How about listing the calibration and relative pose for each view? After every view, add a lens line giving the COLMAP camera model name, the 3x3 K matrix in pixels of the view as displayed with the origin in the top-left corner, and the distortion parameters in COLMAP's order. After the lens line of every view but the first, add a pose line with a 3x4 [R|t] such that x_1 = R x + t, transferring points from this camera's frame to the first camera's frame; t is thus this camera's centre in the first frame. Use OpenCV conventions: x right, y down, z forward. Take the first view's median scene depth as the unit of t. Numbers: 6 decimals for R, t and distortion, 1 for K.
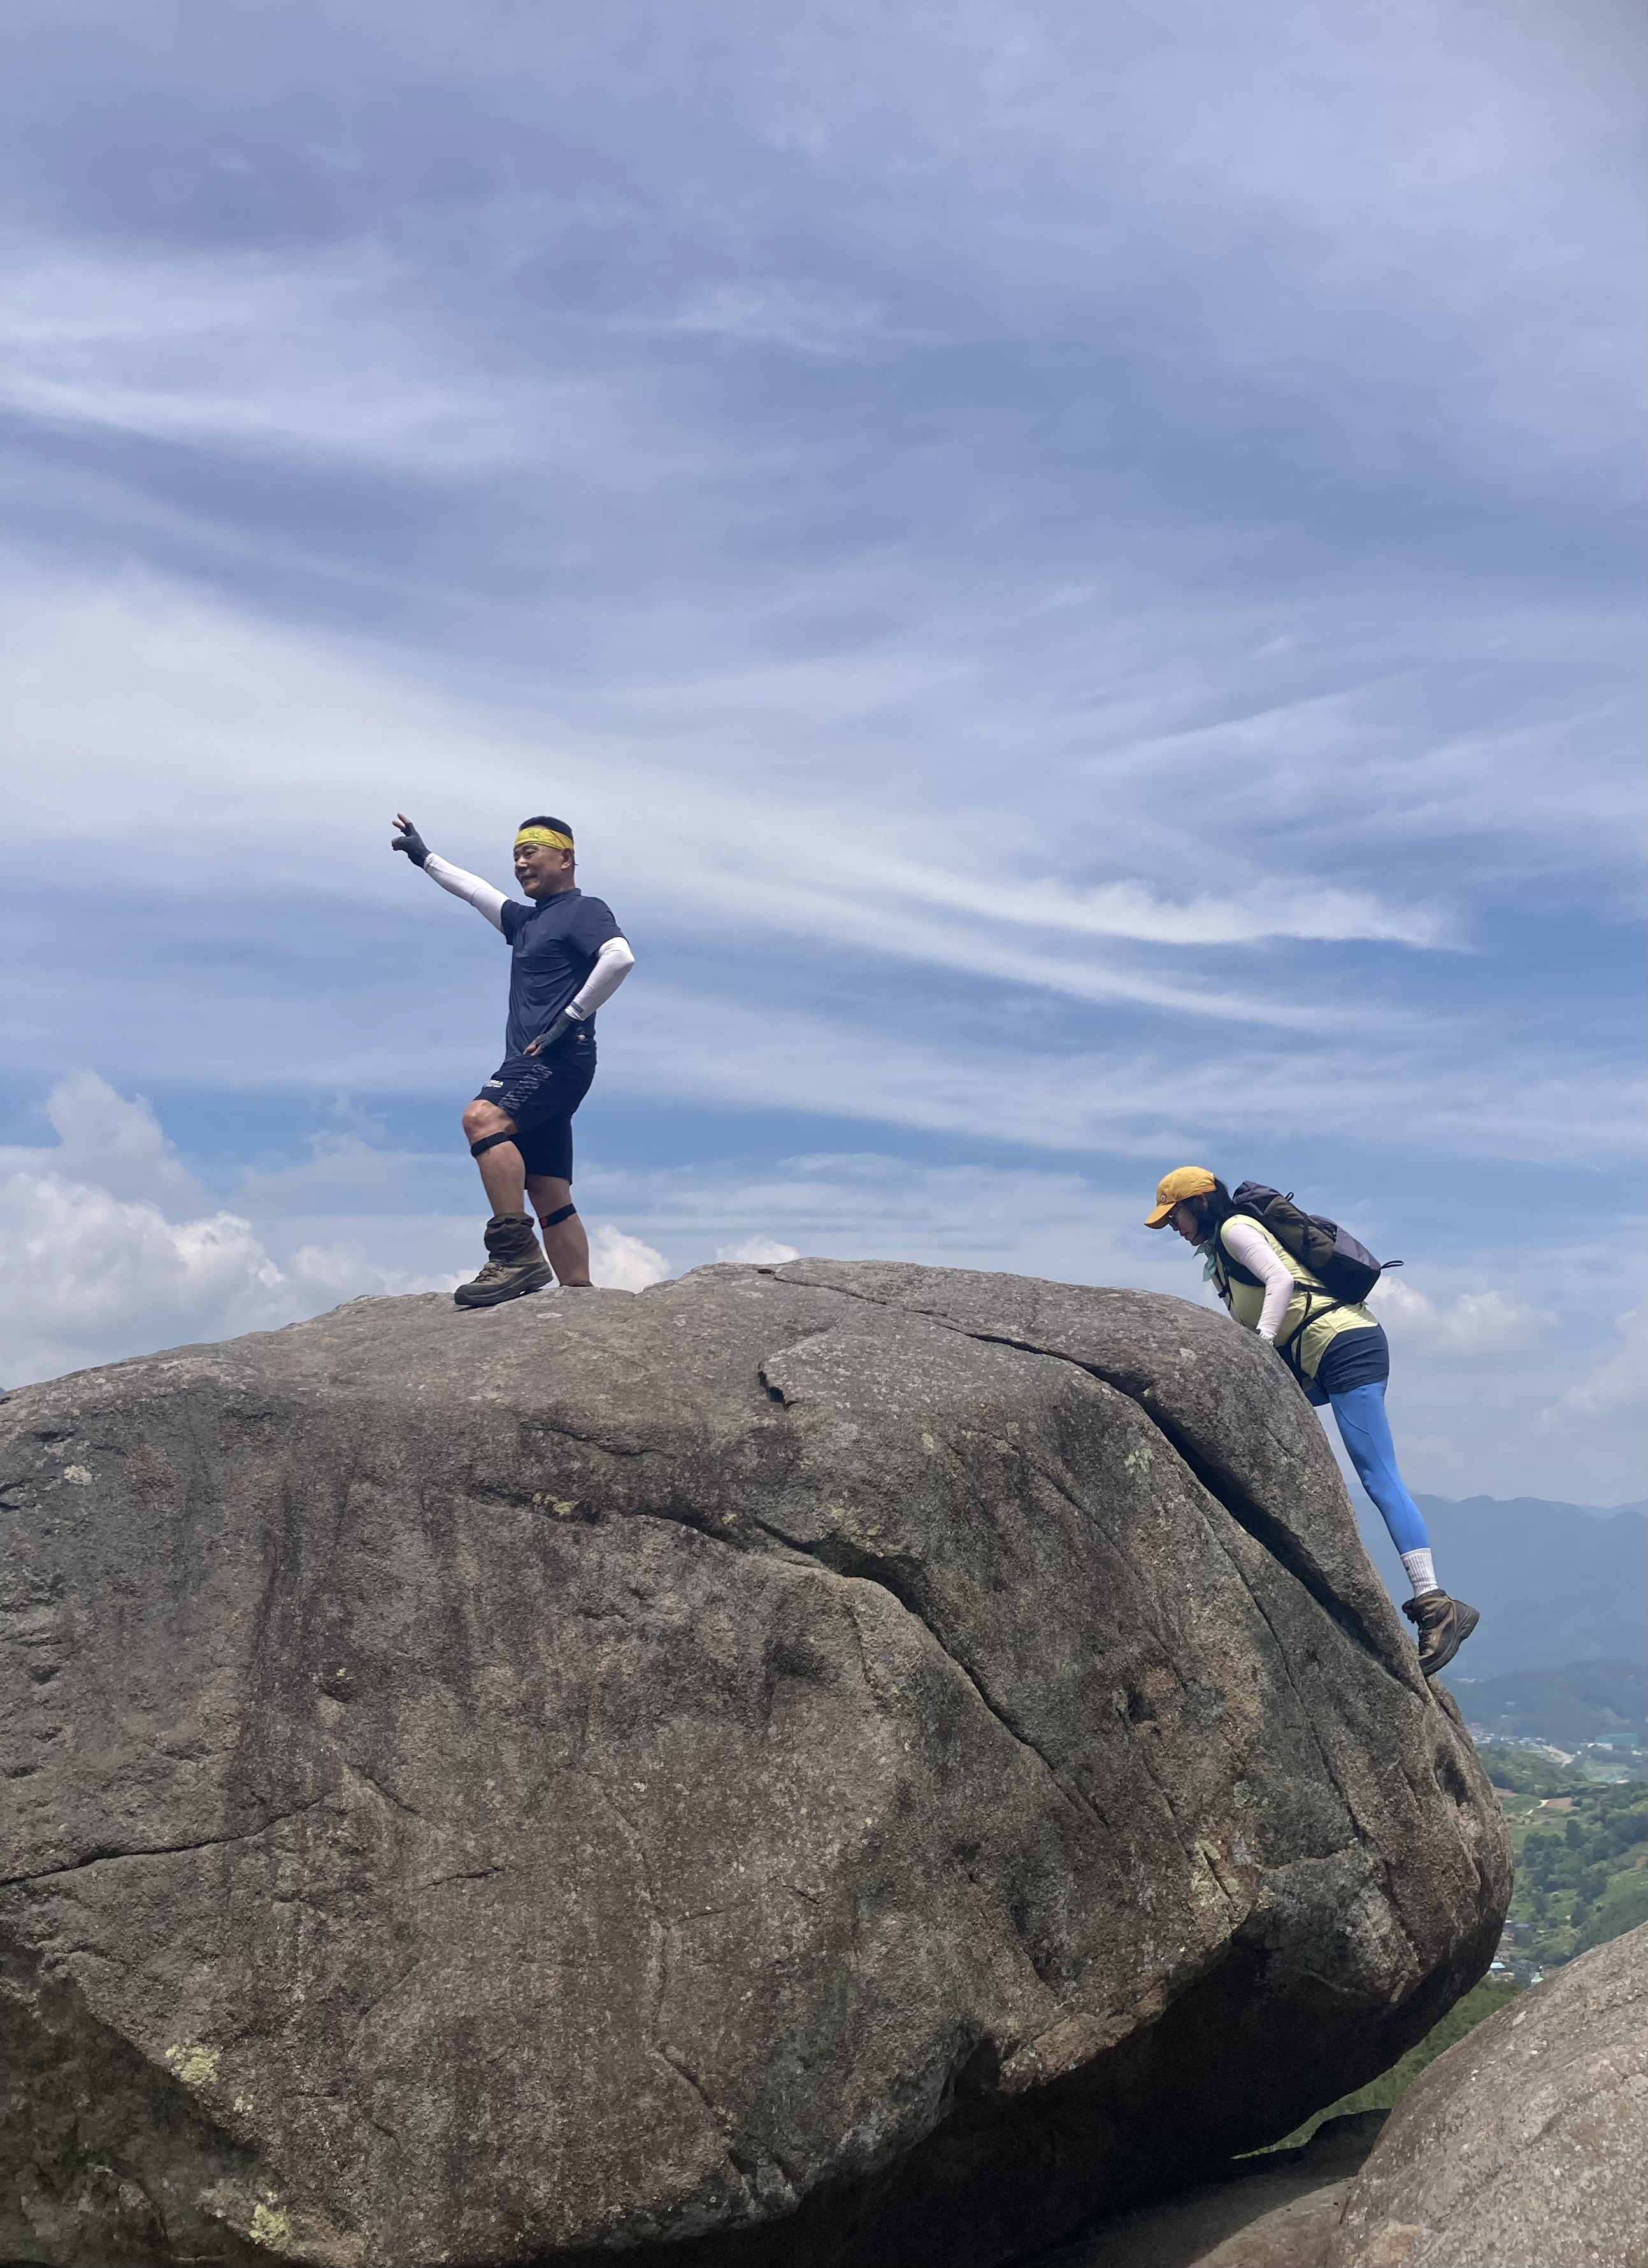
lens RADIAL K [[2106.3, 0, 949.7], [0, 2106.3, 998.0], [0, 0, 1]] dist [-0.027968, 0.073979]
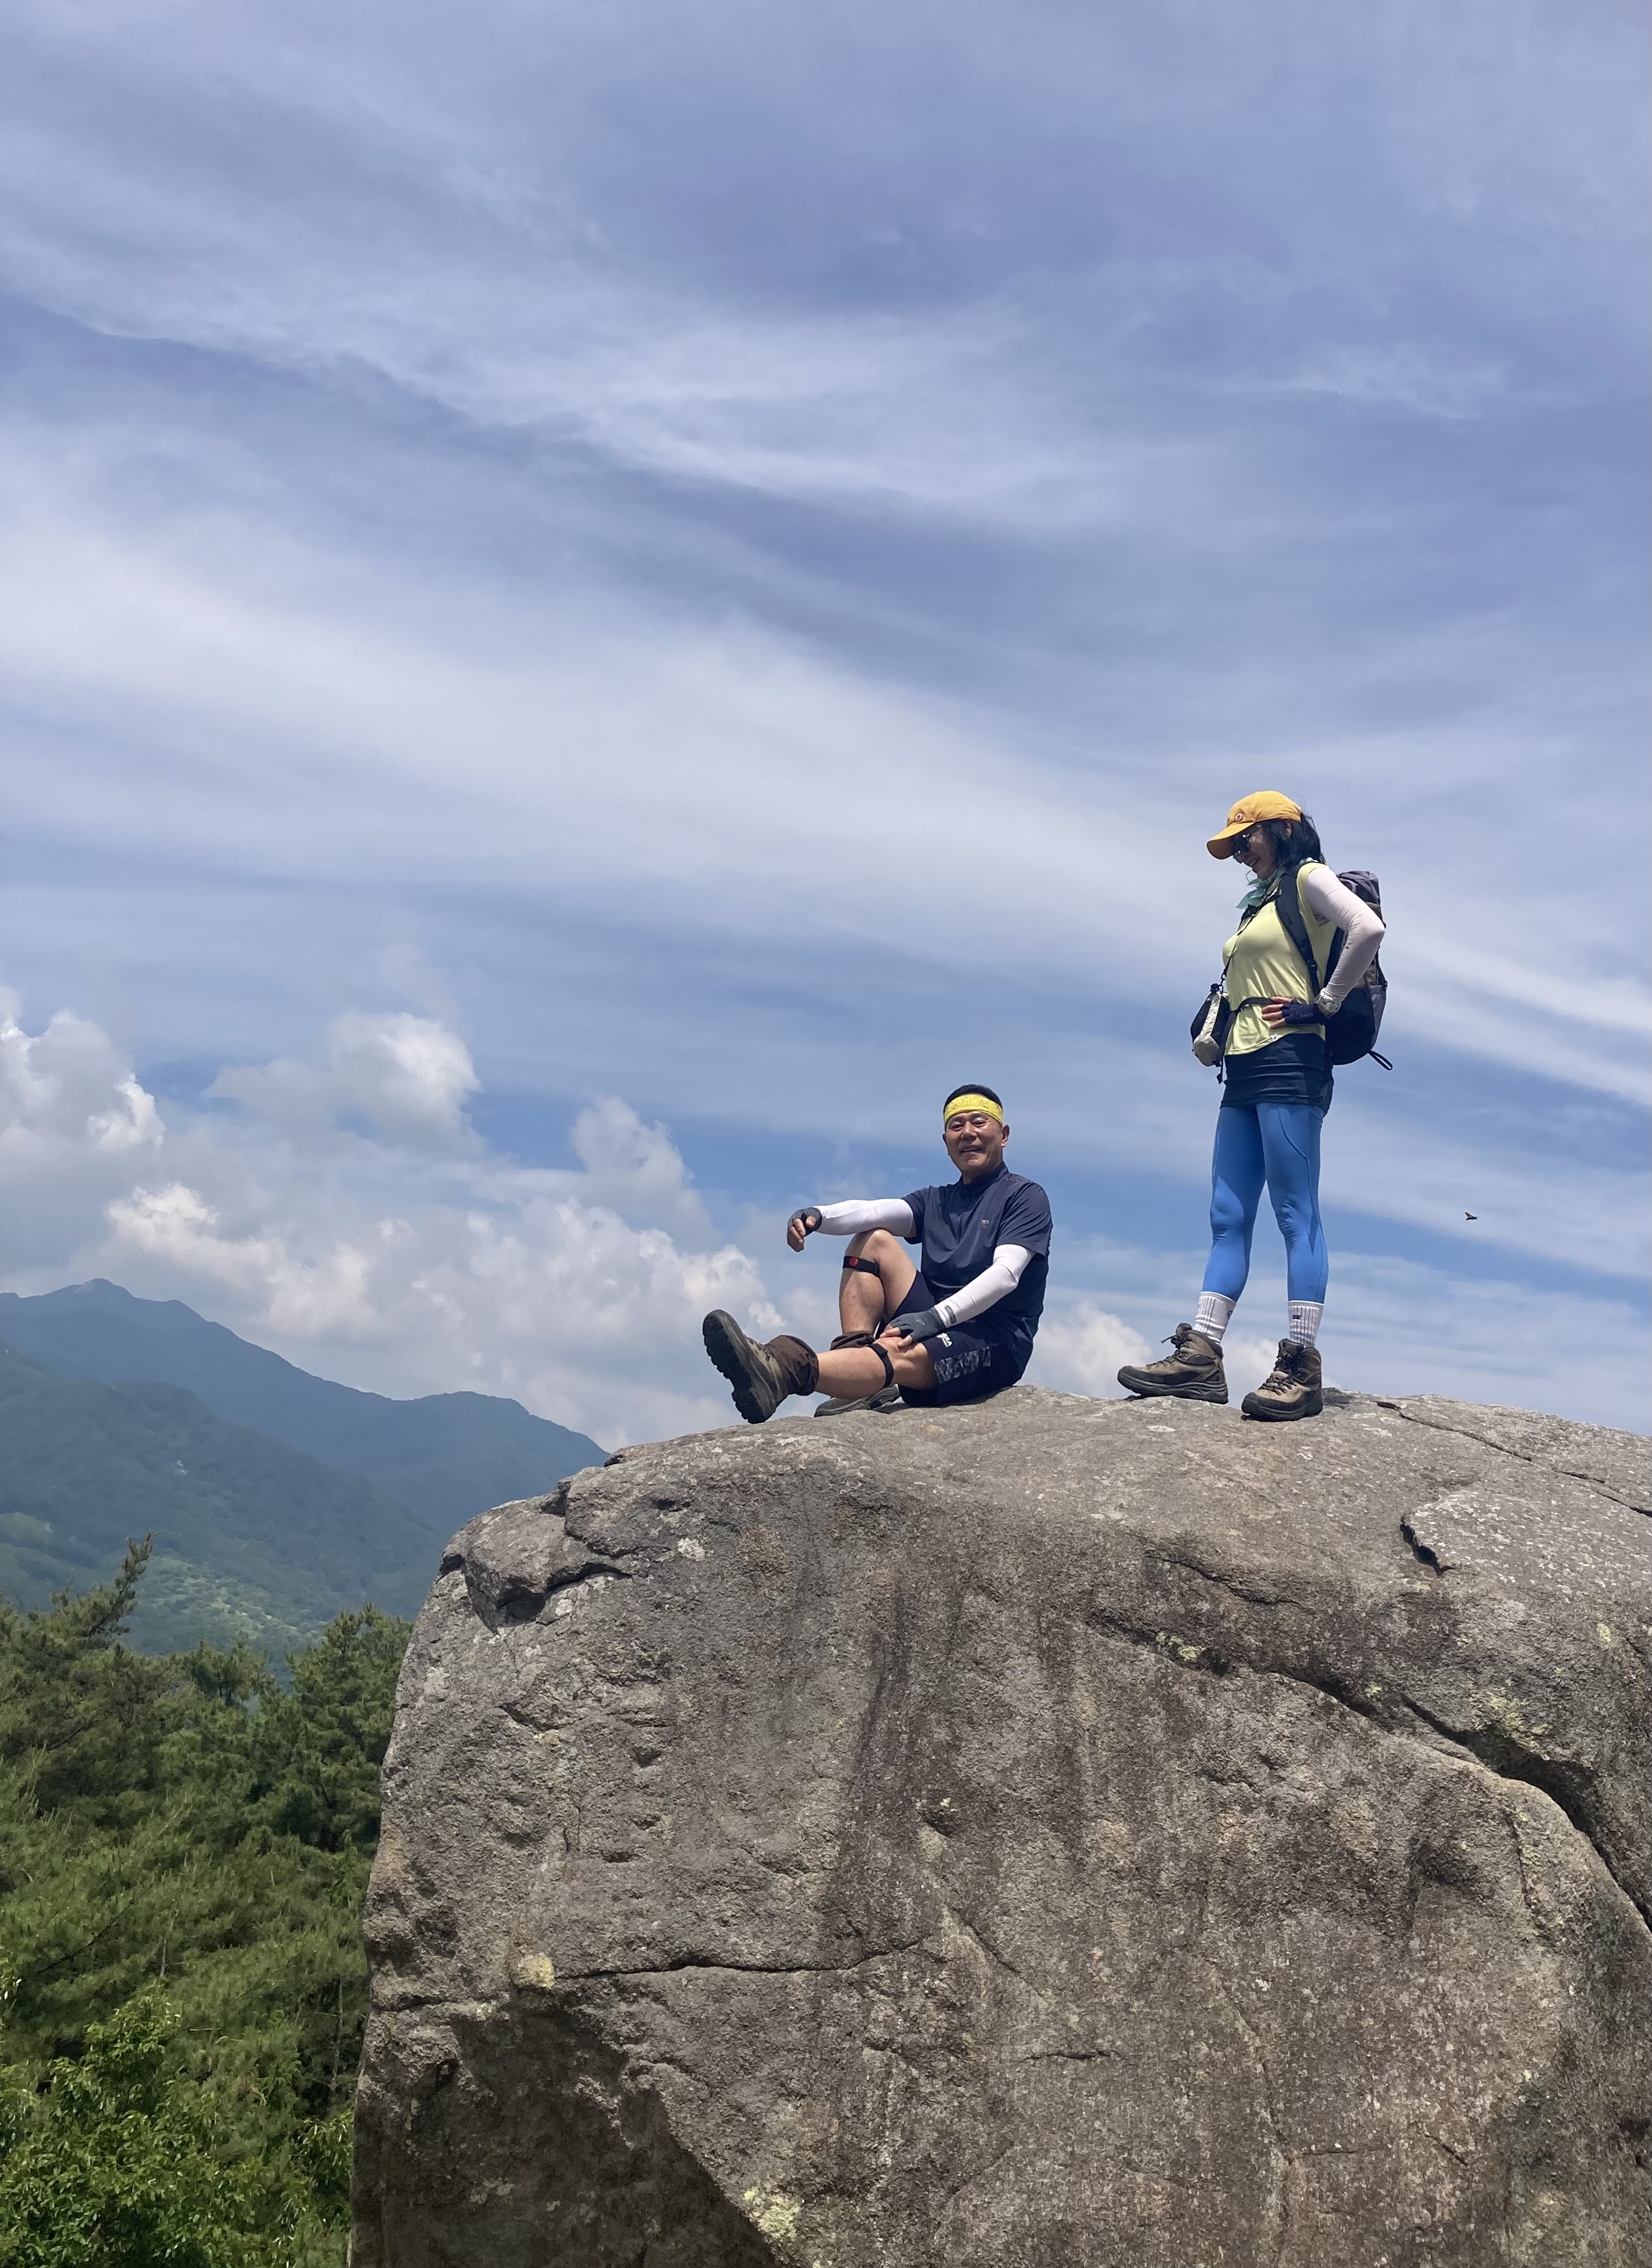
lens RADIAL K [[2153.4, 0, 965.6], [0, 2153.4, 970.9], [0, 0, 1]] dist [-0.026135, 0.091316]
pose [[0.970866, 0.063945, -0.230935, -0.086352], [-0.075352, 0.996317, -0.040909, -0.005835], [0.227468, 0.057119, 0.972109, 0.060971]]
